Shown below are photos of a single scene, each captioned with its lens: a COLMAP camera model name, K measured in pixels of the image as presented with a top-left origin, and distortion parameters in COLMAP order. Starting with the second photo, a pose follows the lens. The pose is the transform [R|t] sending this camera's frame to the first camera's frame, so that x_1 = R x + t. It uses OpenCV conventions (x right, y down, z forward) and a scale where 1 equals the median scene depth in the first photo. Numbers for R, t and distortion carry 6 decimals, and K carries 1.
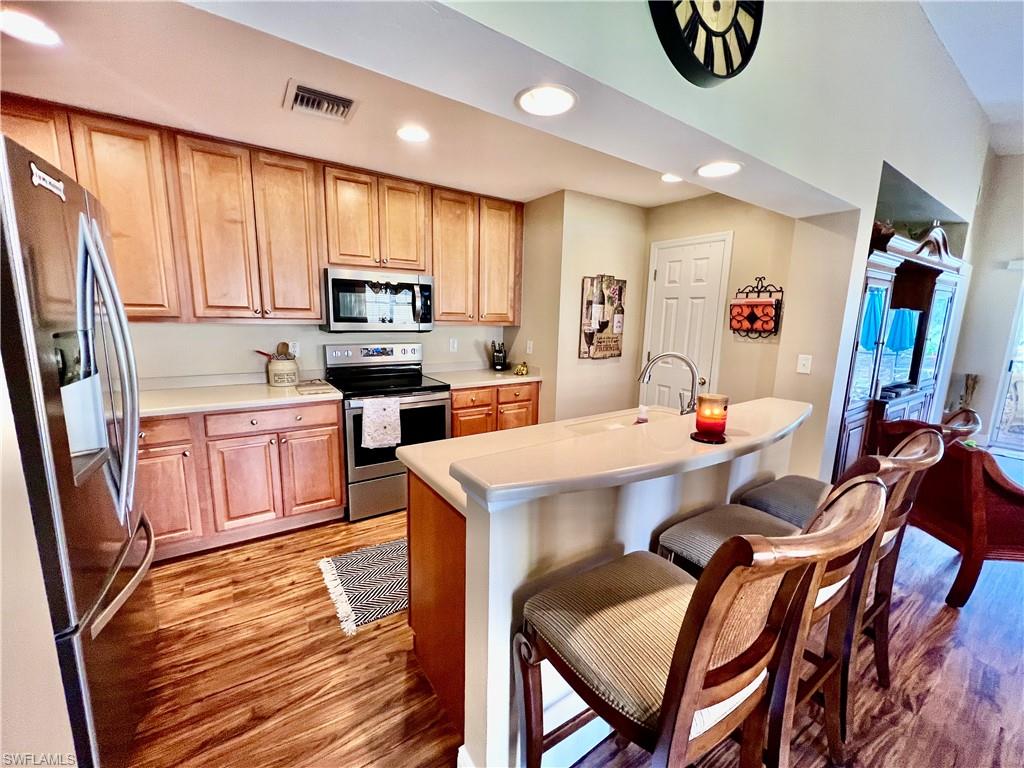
lens RADIAL K [[412.3, 0, 512.5], [0, 412.3, 386.1], [0, 0, 1]] dist [-0.002024, -0.000234]
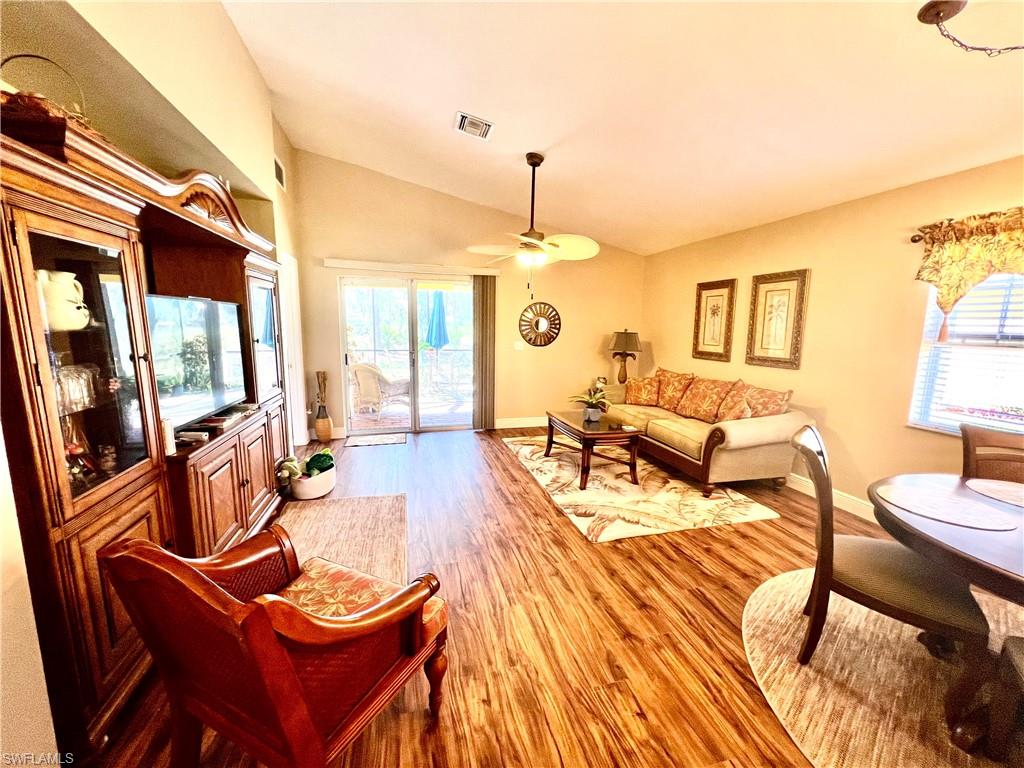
lens RADIAL K [[412.3, 0, 513.5], [0, 412.3, 386.1], [0, 0, 1]] dist [-0.002024, -0.000234]
pose [[0.324749, -0.159063, 0.932329, 0.437906], [0.158192, 0.981005, 0.112266, -0.040628], [-0.932477, 0.111028, 0.343743, 0.298158]]
